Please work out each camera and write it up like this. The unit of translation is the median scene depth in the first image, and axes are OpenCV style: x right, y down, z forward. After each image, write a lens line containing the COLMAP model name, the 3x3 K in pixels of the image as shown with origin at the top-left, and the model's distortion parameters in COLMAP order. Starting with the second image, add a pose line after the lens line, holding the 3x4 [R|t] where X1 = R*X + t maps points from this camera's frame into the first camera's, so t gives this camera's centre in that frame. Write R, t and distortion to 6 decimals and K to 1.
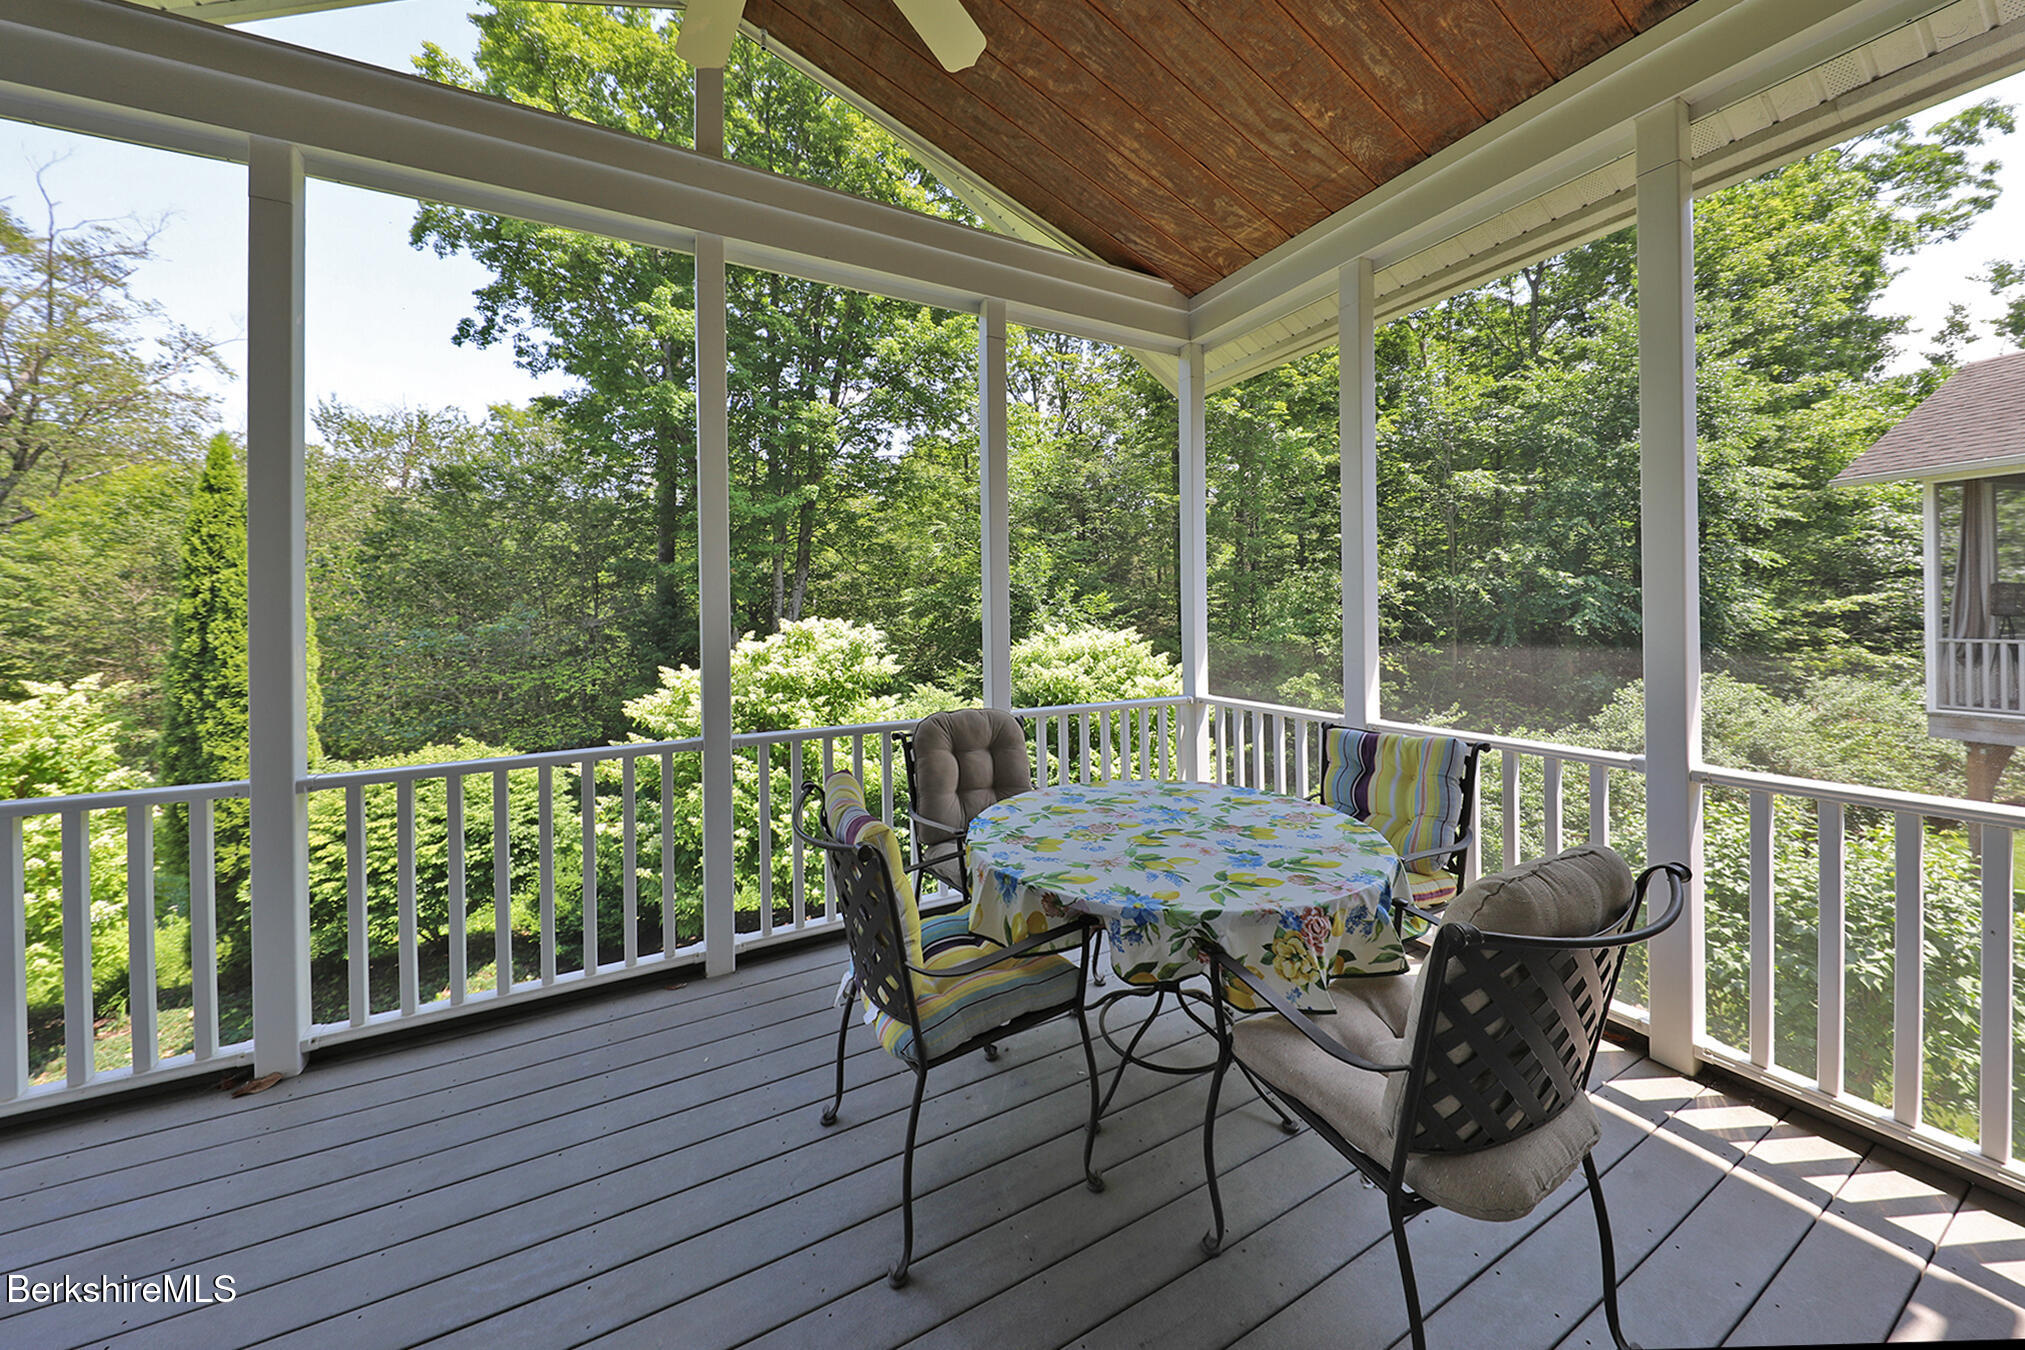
lens RADIAL K [[665.8, 0, 1024.1], [0, 665.8, 594.8], [0, 0, 1]] dist [-0.002912, -0.000824]
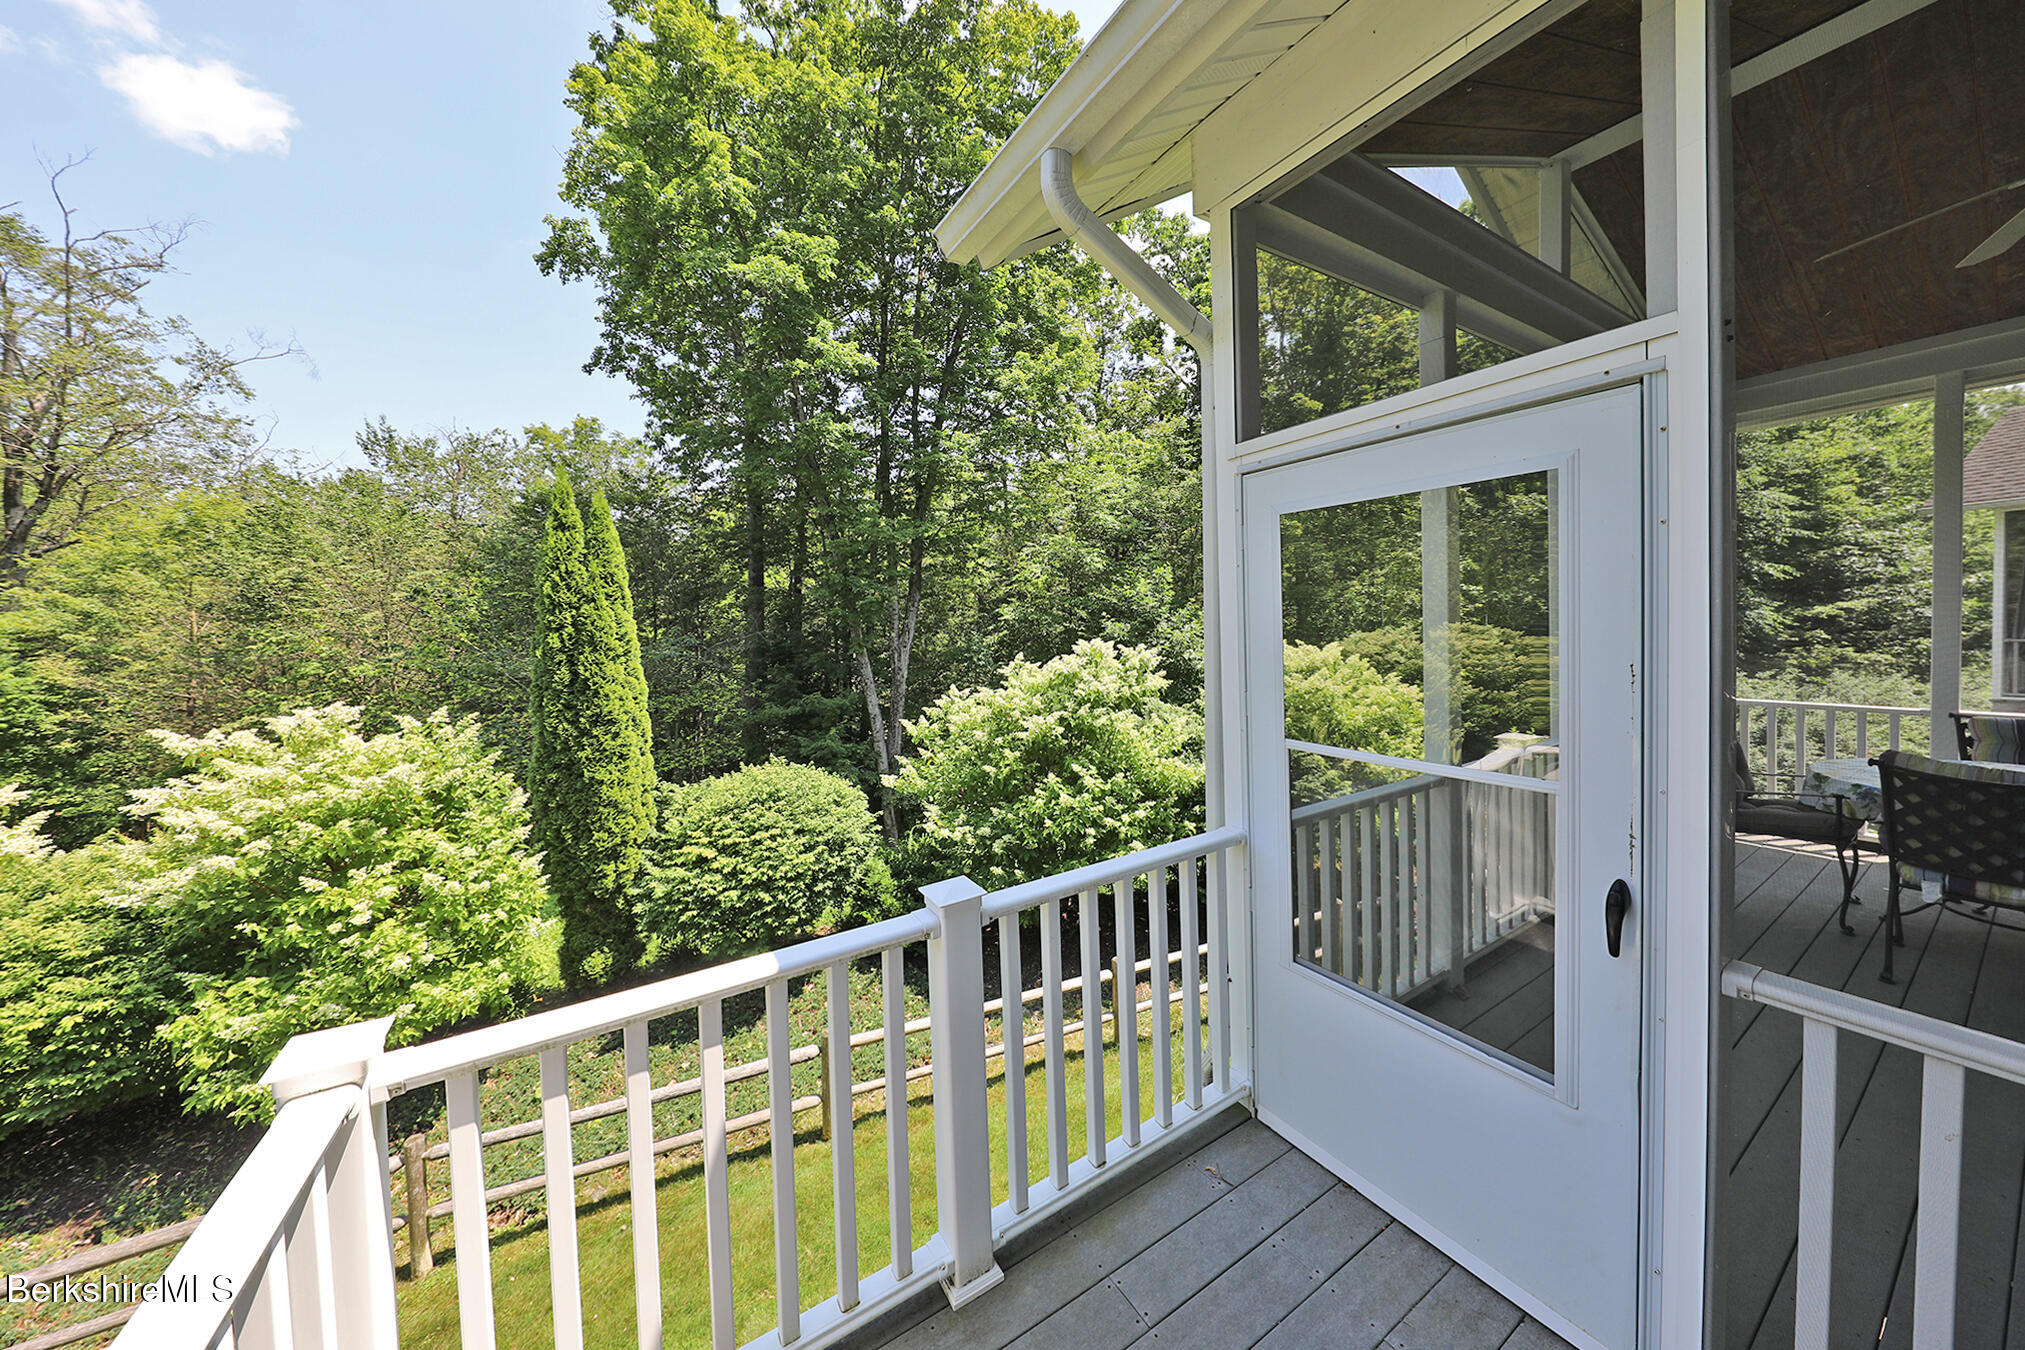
lens RADIAL K [[665.8, 0, 993.0], [0, 665.8, 627.2], [0, 0, 1]] dist [-0.002912, -0.000824]
pose [[0.997369, -0.018138, 0.070182, -0.322654], [0.016371, 0.999536, 0.025679, -0.009482], [-0.070616, -0.024463, 0.997204, -0.051809]]
